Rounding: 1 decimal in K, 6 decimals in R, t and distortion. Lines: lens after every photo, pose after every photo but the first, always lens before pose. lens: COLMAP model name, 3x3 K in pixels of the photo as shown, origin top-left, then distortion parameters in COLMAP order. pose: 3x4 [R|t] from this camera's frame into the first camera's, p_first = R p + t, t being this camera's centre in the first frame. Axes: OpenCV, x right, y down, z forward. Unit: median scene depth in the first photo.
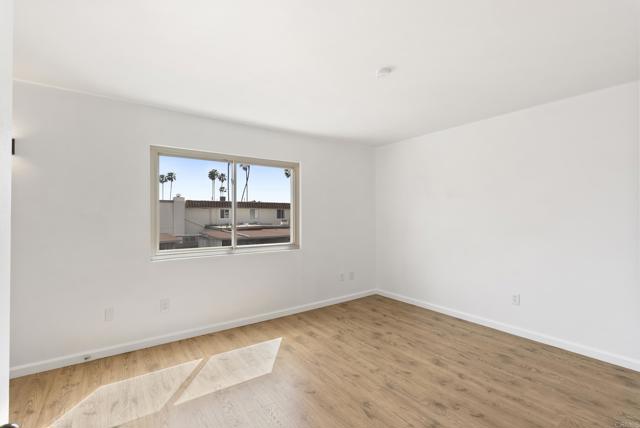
lens RADIAL K [[291.7, 0, 319.1], [0, 291.7, 213.1], [0, 0, 1]] dist [-0.003695, 0.001271]
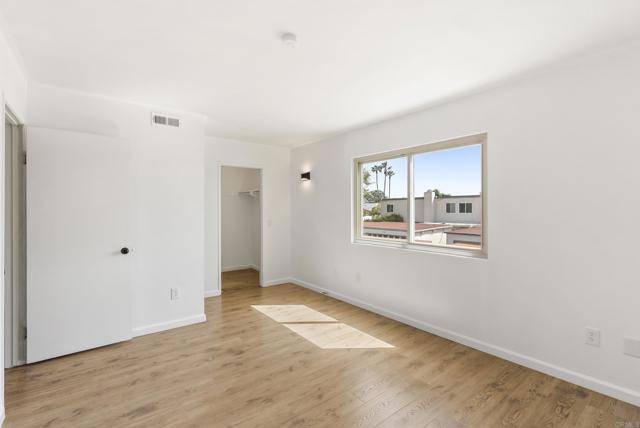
lens RADIAL K [[291.7, 0, 318.8], [0, 291.7, 212.5], [0, 0, 1]] dist [-0.003695, 0.001271]
pose [[0.042414, 0.007028, -0.999075, 0.747812], [0.003187, 0.999969, 0.007170, 0.009691], [0.999095, -0.003488, 0.042391, 0.736093]]
